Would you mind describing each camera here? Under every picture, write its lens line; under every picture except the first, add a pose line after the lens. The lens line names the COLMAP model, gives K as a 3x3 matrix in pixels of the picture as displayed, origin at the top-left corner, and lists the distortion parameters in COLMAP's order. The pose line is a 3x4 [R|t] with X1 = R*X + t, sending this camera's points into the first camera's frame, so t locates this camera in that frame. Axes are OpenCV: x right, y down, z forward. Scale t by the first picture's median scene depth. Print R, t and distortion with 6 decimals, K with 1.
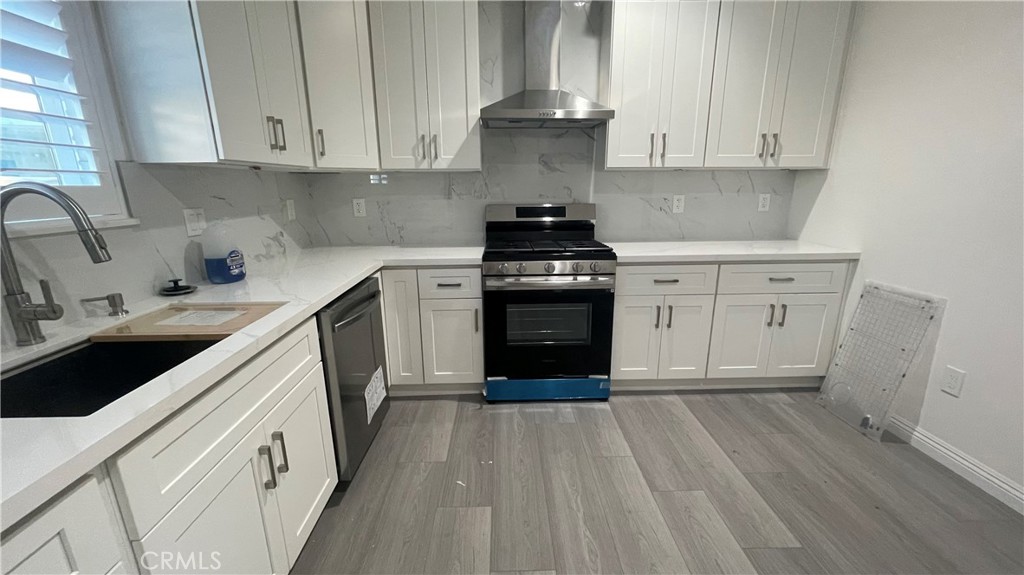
lens RADIAL K [[413.3, 0, 511.1], [0, 413.3, 293.5], [0, 0, 1]] dist [0.000908, 0.000255]
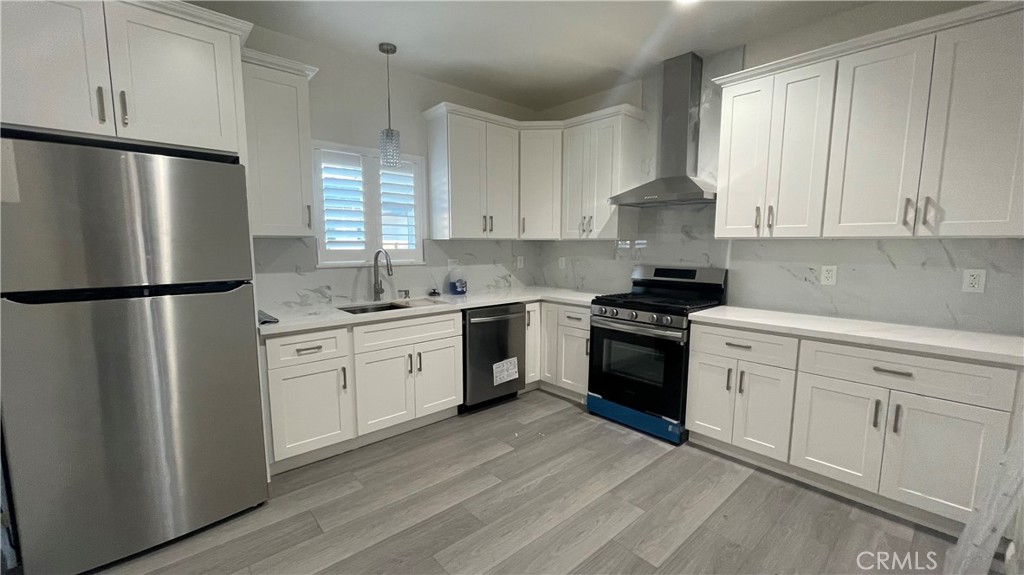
lens RADIAL K [[413.3, 0, 511.1], [0, 413.3, 293.5], [0, 0, 1]] dist [0.000908, 0.000255]
pose [[0.646278, 0.100809, -0.756414, 0.750032], [-0.200973, 0.978727, -0.041274, -0.000563], [0.736162, 0.178693, 0.652789, -0.107515]]
